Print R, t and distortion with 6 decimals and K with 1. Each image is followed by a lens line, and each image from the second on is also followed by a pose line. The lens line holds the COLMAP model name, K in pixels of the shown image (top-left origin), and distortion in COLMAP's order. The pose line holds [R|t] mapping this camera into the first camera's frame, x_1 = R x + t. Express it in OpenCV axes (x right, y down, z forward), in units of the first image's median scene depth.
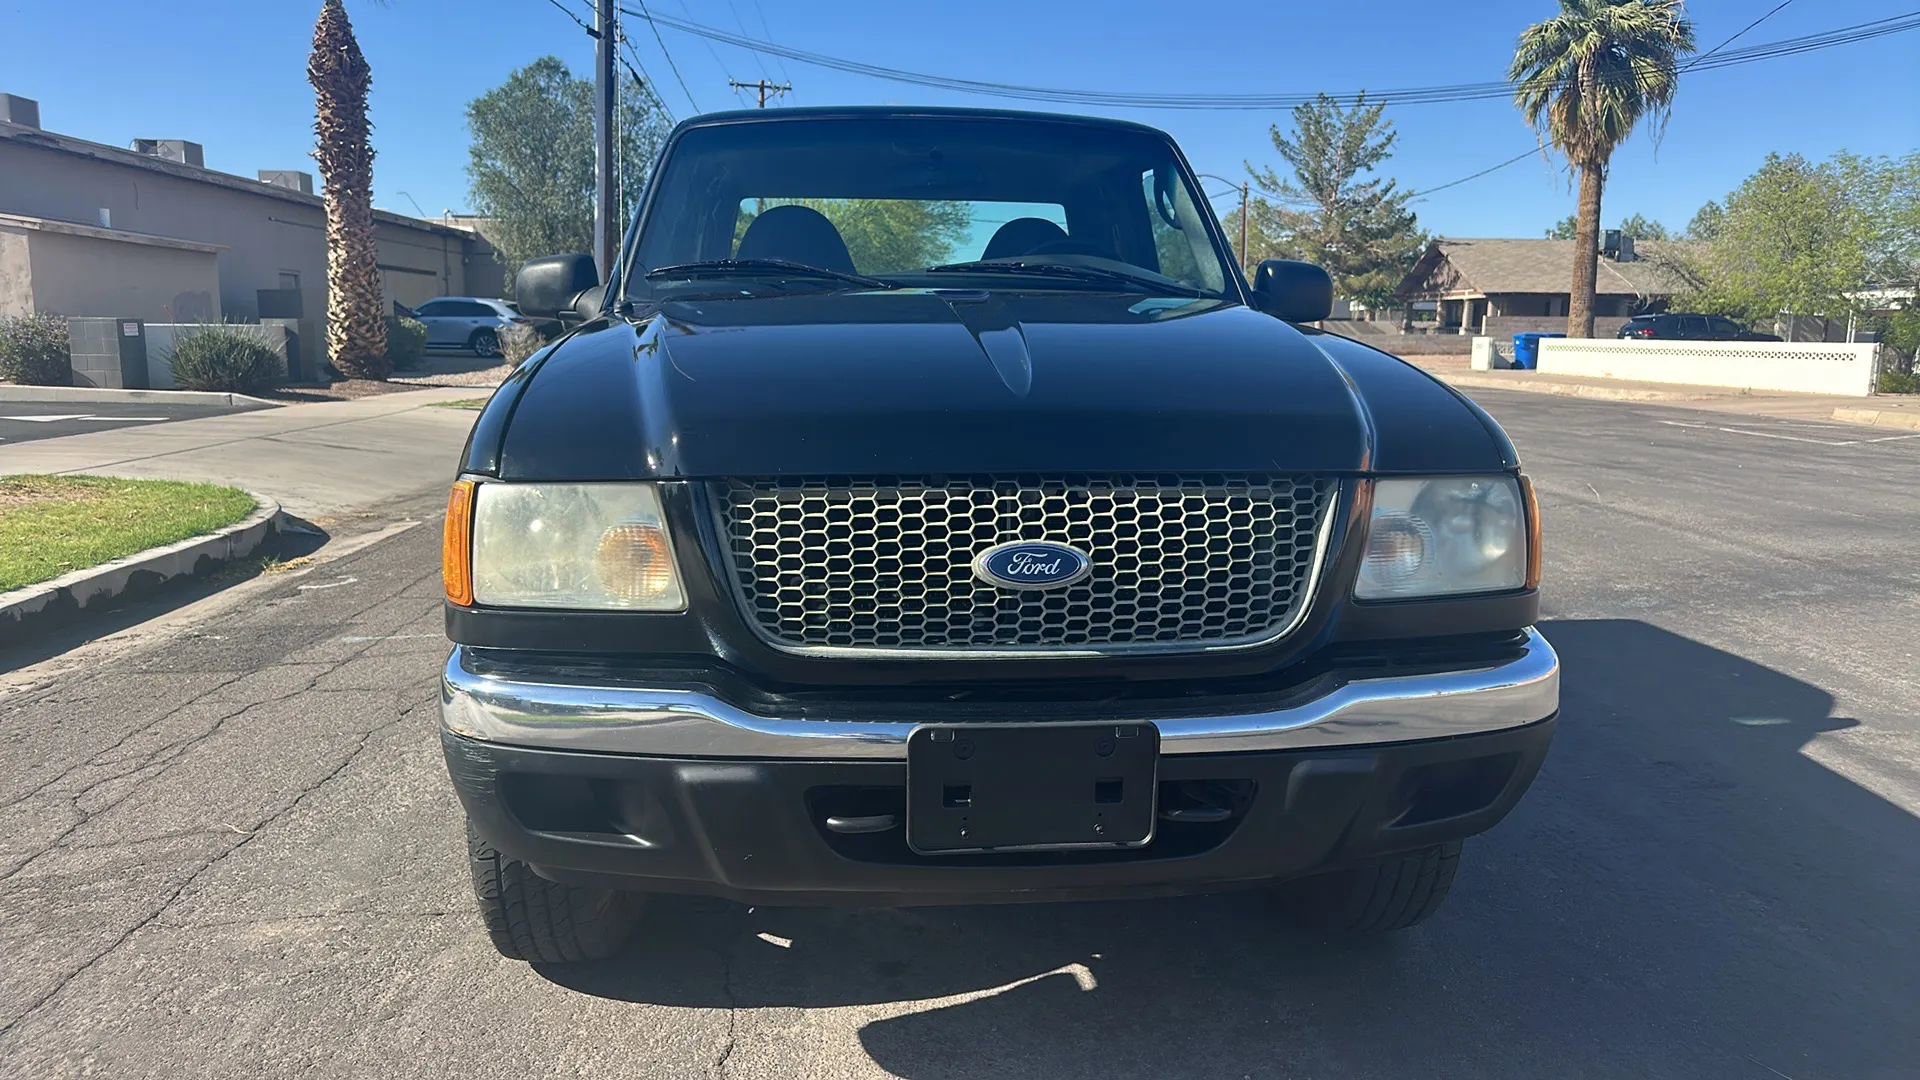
lens RADIAL K [[1316.6, 0, 960.6], [0, 1316.6, 509.2], [0, 0, 1]] dist [0.038676, -0.049794]
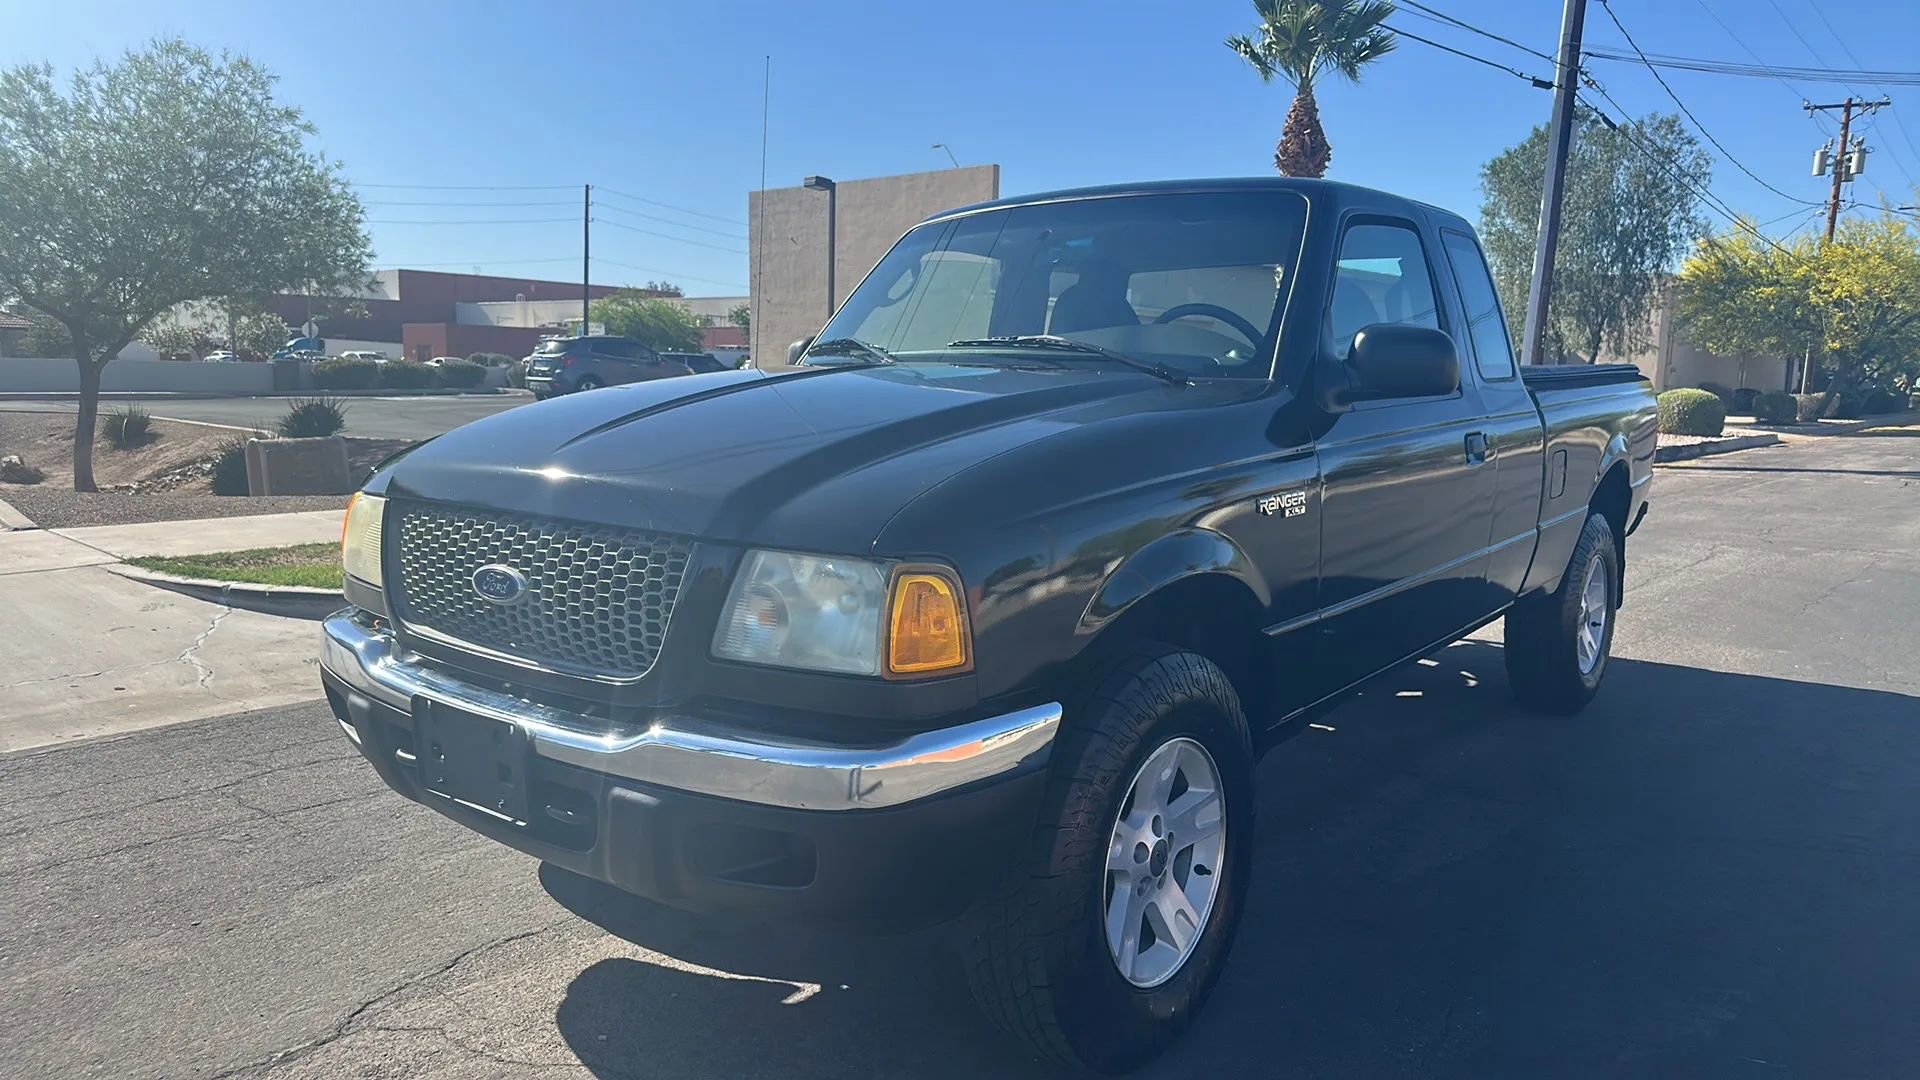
lens RADIAL K [[1316.6, 0, 957.9], [0, 1316.6, 538.5], [0, 0, 1]] dist [0.038676, -0.049794]
pose [[0.712267, 0.088163, -0.696350, 0.764154], [-0.103548, 0.994424, 0.019987, -0.044119], [0.694229, 0.057870, 0.717424, 0.243249]]
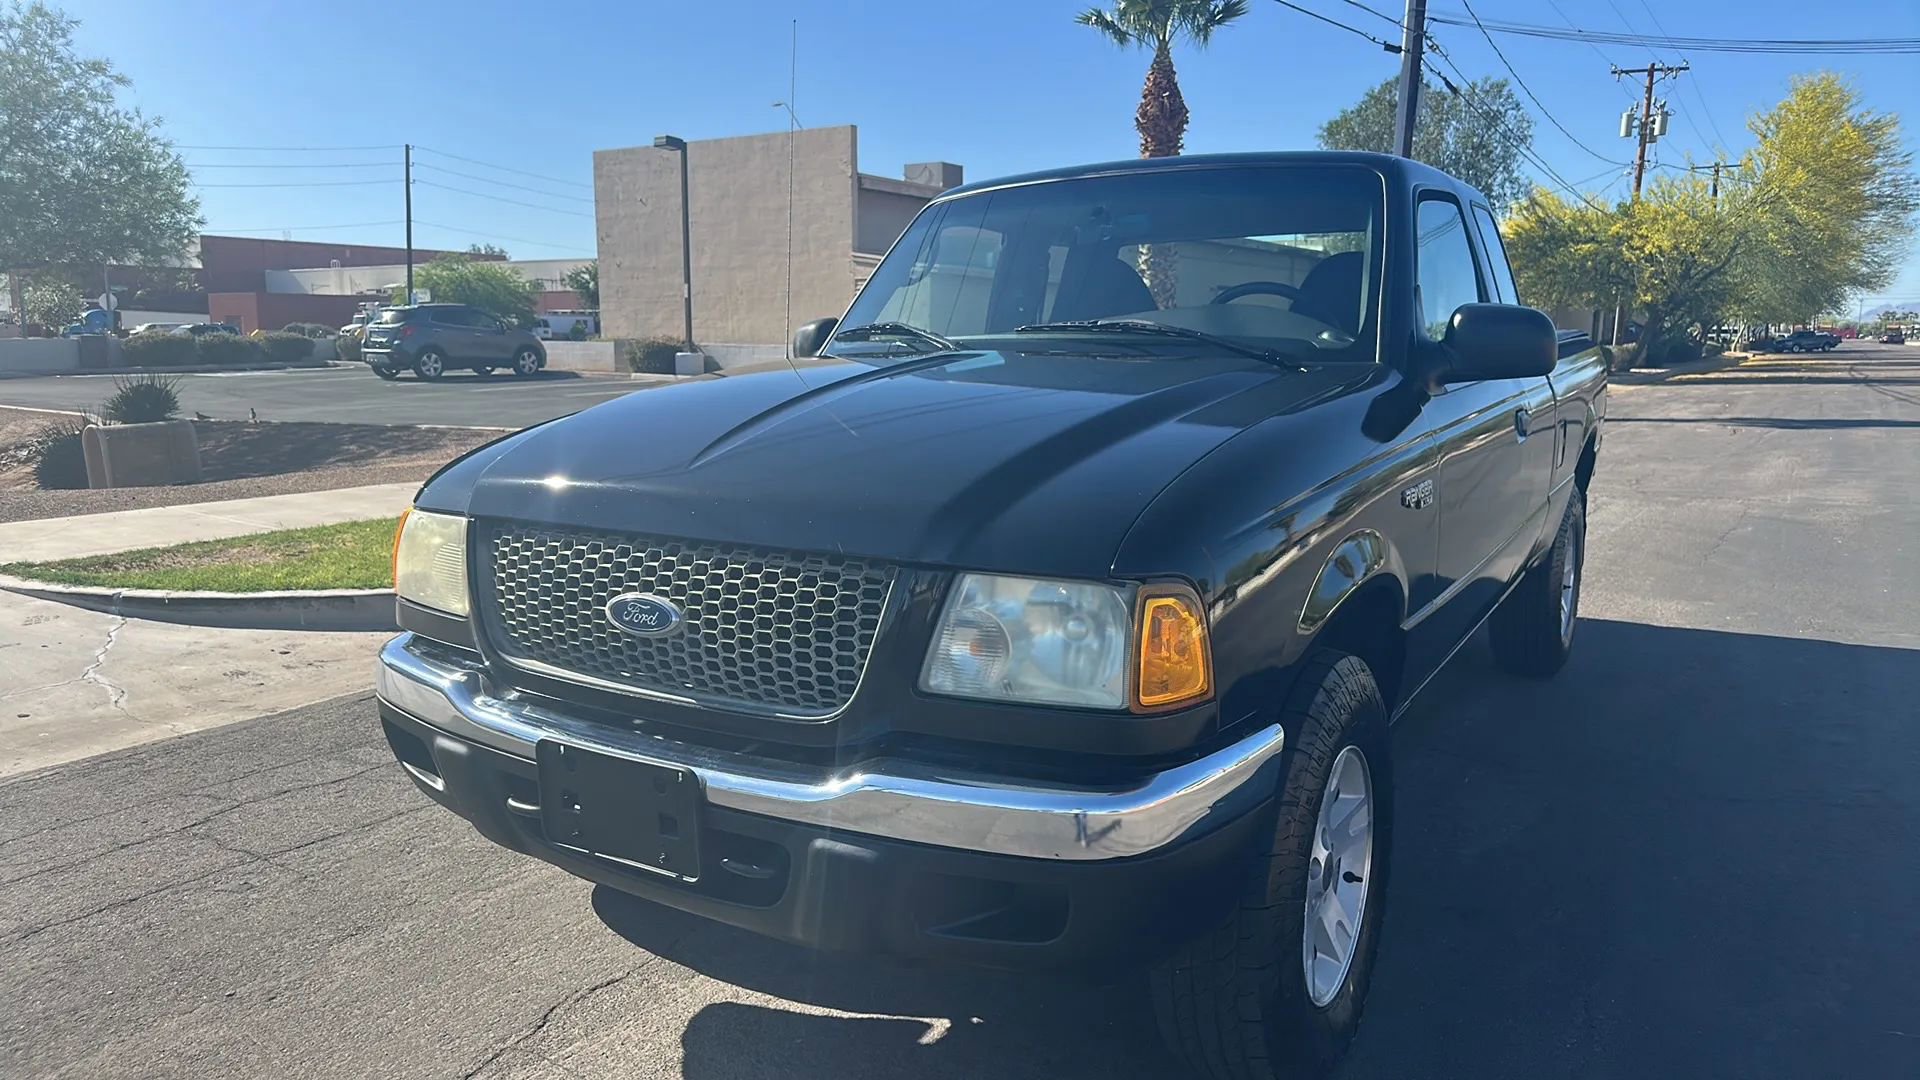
lens RADIAL K [[1316.6, 0, 939.3], [0, 1316.6, 531.1], [0, 0, 1]] dist [0.038676, -0.049794]
pose [[0.785831, 0.081552, -0.613040, 0.580818], [-0.077356, 0.996444, 0.033396, -0.053681], [0.613584, 0.021179, 0.789346, 0.159094]]
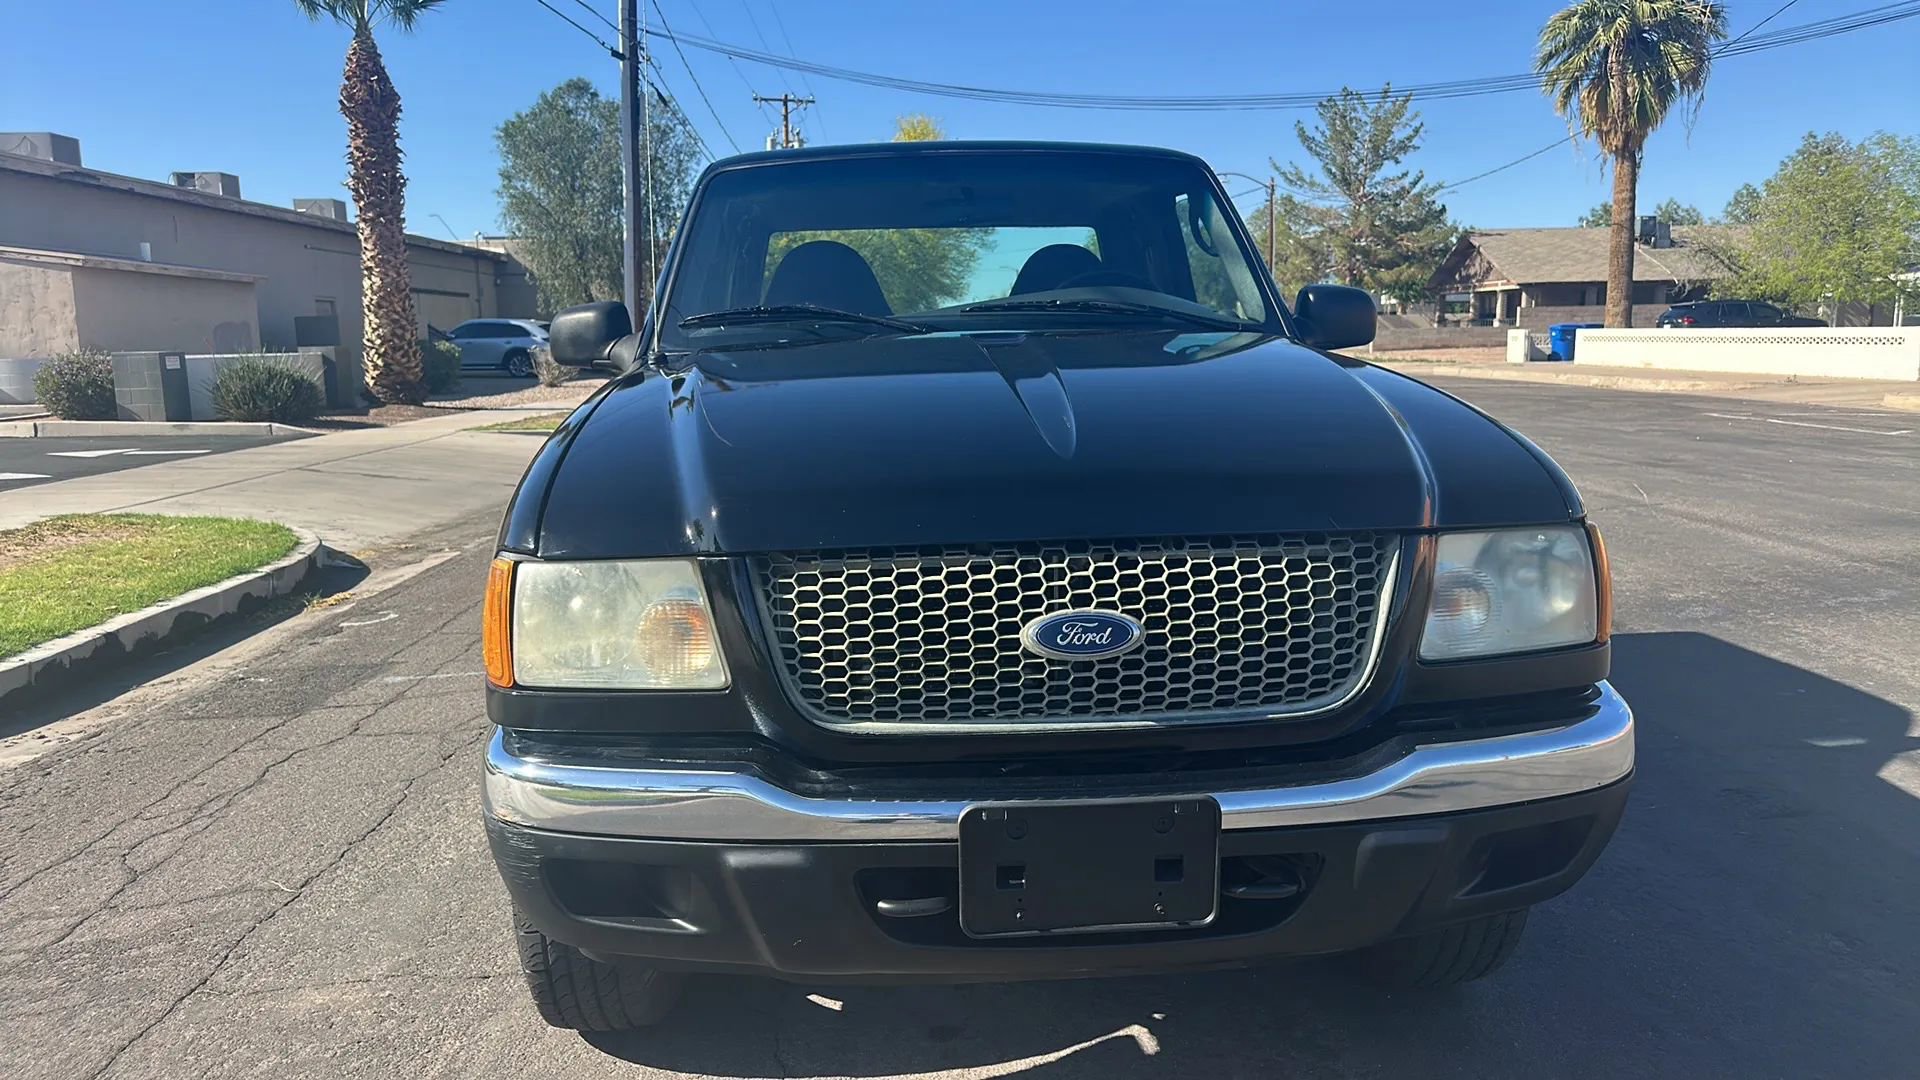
lens RADIAL K [[1316.6, 0, 952.4], [0, 1316.6, 503.4], [0, 0, 1]] dist [0.038676, -0.049794]
pose [[0.999267, -0.024043, -0.029805, -0.006348], [0.023824, 0.999687, -0.007660, -0.030183], [0.029980, 0.006944, 0.999526, 0.016600]]
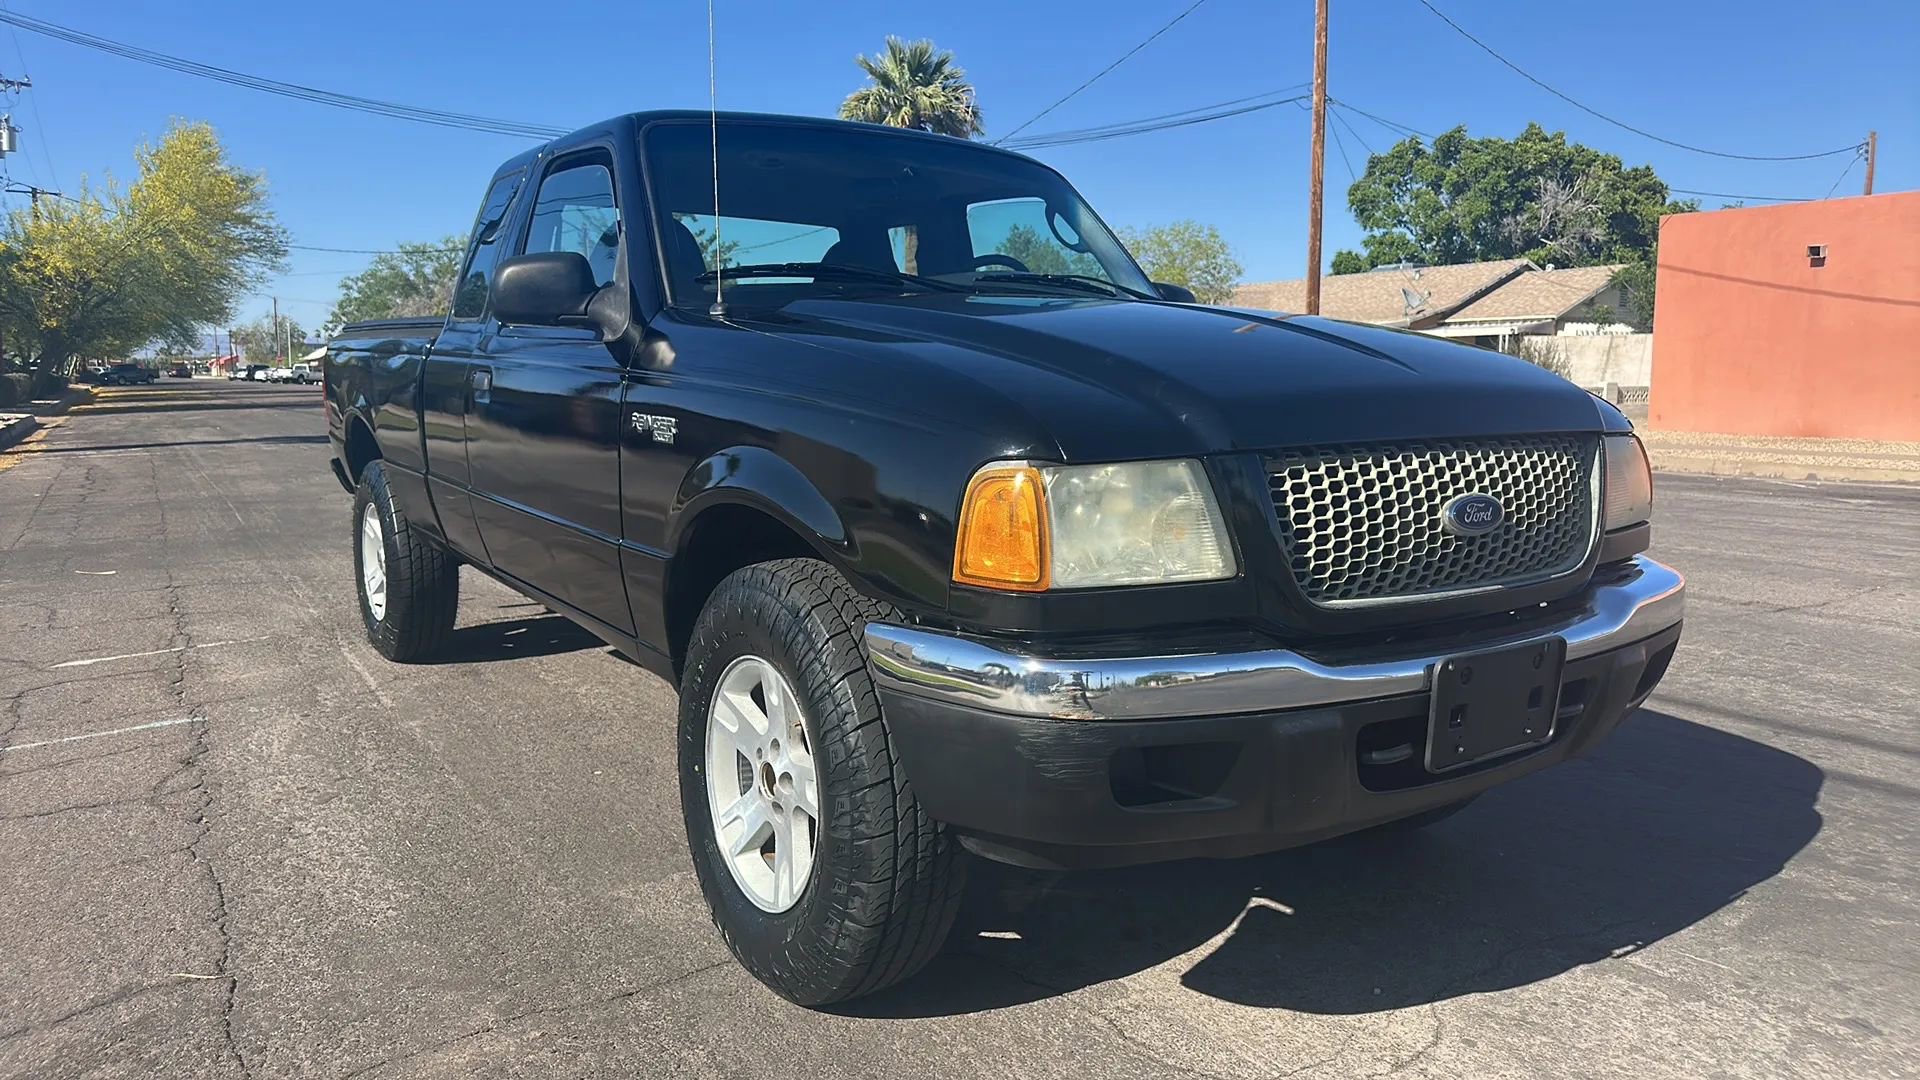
lens RADIAL K [[1316.6, 0, 935.7], [0, 1316.6, 527.4], [0, 0, 1]] dist [0.038676, -0.049794]
pose [[0.875842, -0.060317, 0.478814, -0.573239], [0.070004, 0.997544, -0.002388, 0.014643], [-0.477494, 0.035610, 0.877913, 0.119064]]
